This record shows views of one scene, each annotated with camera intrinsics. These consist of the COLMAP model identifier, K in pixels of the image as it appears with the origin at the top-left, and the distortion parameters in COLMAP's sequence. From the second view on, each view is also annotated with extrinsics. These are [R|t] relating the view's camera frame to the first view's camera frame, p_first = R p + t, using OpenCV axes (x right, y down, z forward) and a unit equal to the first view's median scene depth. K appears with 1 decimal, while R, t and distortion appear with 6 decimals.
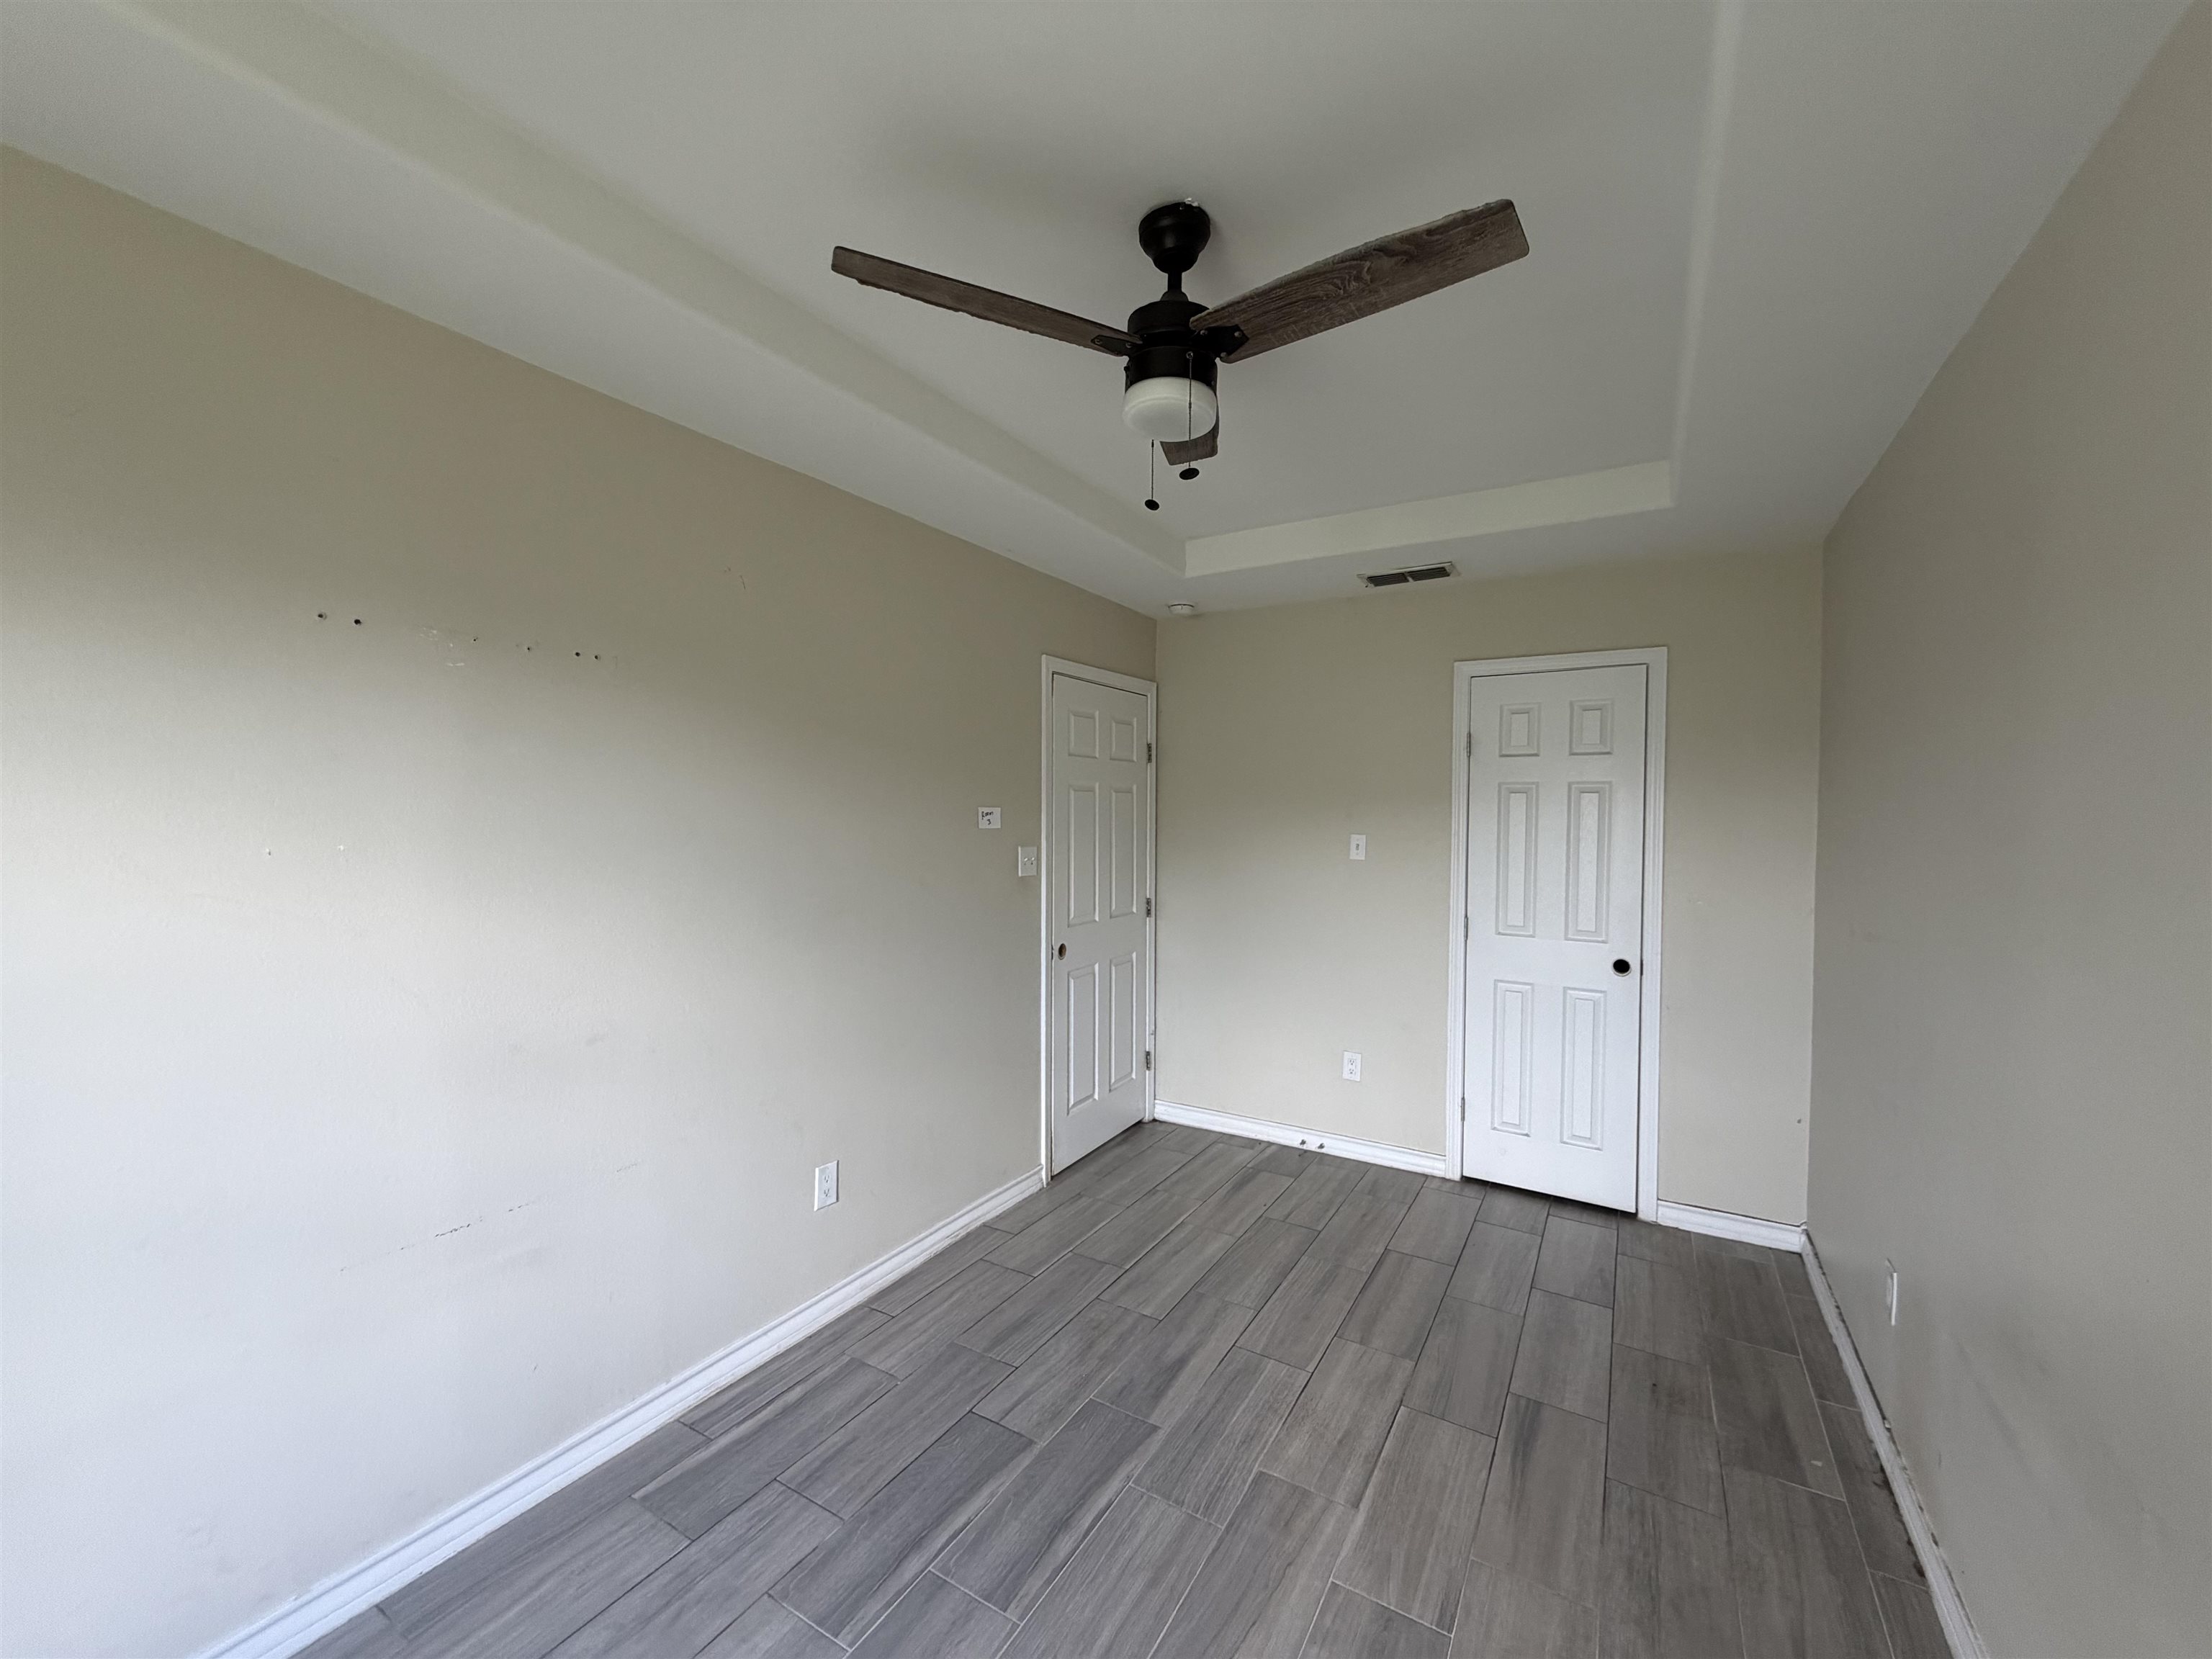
lens RADIAL K [[889.6, 0, 1106.0], [0, 889.6, 829.5], [0, 0, 1]] dist [0.000843, 0.000385]
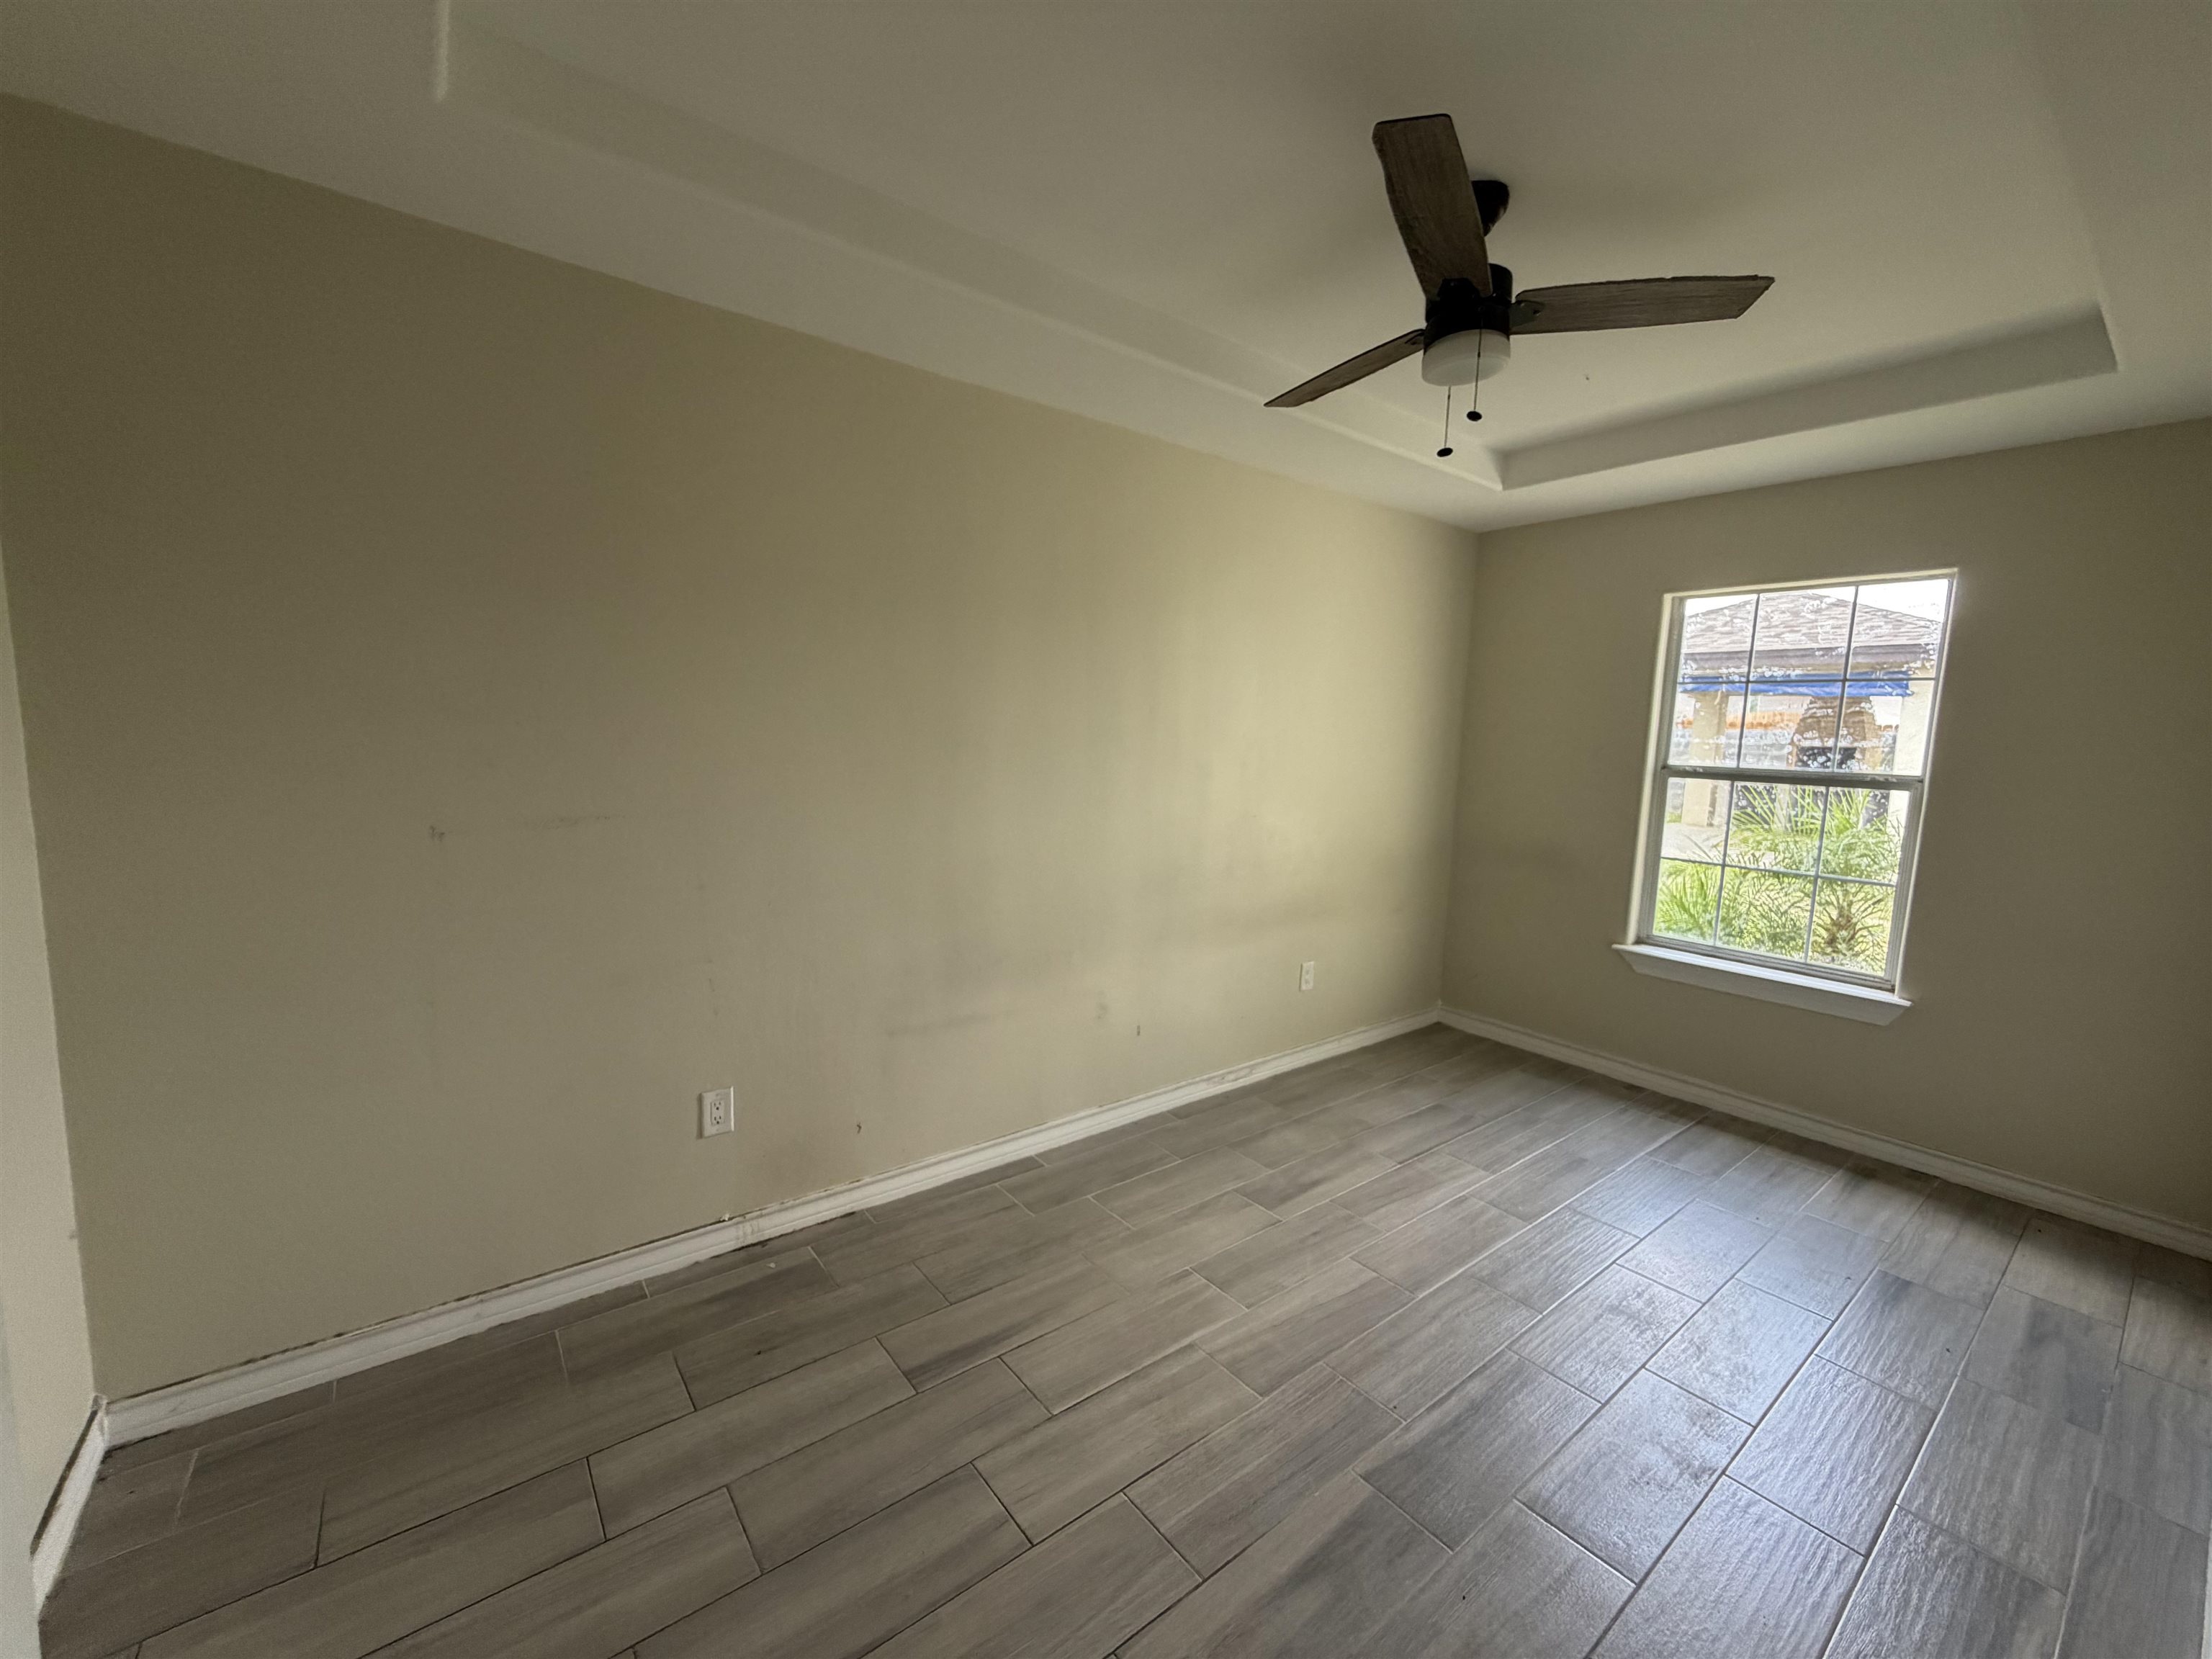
lens RADIAL K [[889.6, 0, 1106.0], [0, 889.6, 829.5], [0, 0, 1]] dist [0.000843, 0.000385]
pose [[-0.932580, -0.082864, 0.351325, 0.042115], [-0.037014, 0.990116, 0.135278, -0.013389], [-0.359062, 0.113154, -0.926429, 1.840399]]
